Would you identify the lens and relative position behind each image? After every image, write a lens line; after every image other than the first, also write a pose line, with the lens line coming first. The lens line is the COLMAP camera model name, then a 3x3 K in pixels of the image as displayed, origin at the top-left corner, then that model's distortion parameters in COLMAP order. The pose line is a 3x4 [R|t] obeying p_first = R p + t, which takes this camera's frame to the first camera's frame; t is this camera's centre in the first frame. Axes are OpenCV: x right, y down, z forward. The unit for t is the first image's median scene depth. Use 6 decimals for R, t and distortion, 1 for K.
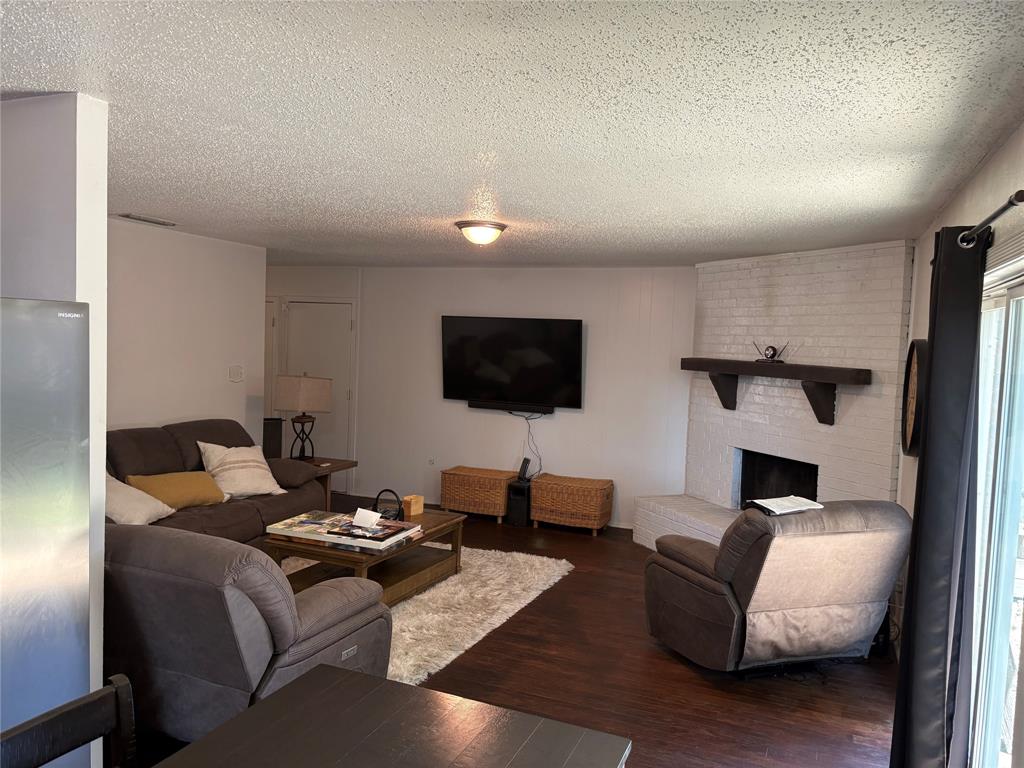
lens RADIAL K [[773.6, 0, 513.6], [0, 773.6, 384.2], [0, 0, 1]] dist [0.079698, -0.064224]
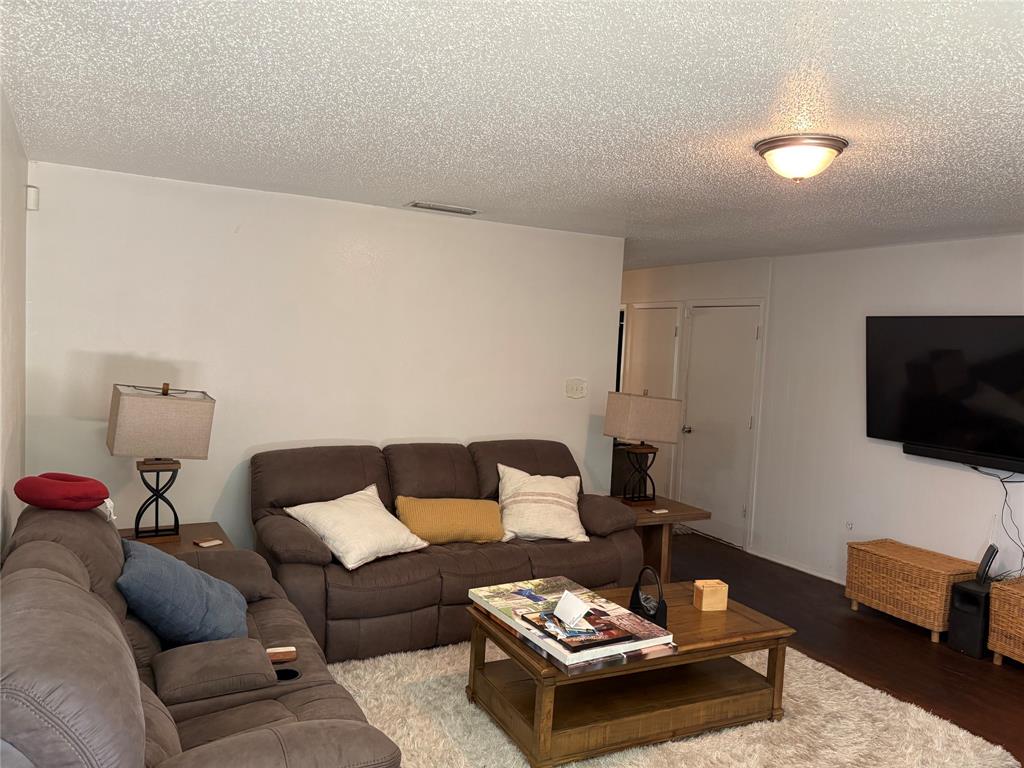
lens RADIAL K [[773.6, 0, 517.4], [0, 773.6, 400.0], [0, 0, 1]] dist [0.079698, -0.064224]
pose [[0.771831, 0.047962, -0.634016, 0.150964], [-0.052008, 0.998572, 0.012228, -0.009372], [0.633697, 0.023536, 0.773223, 0.361874]]
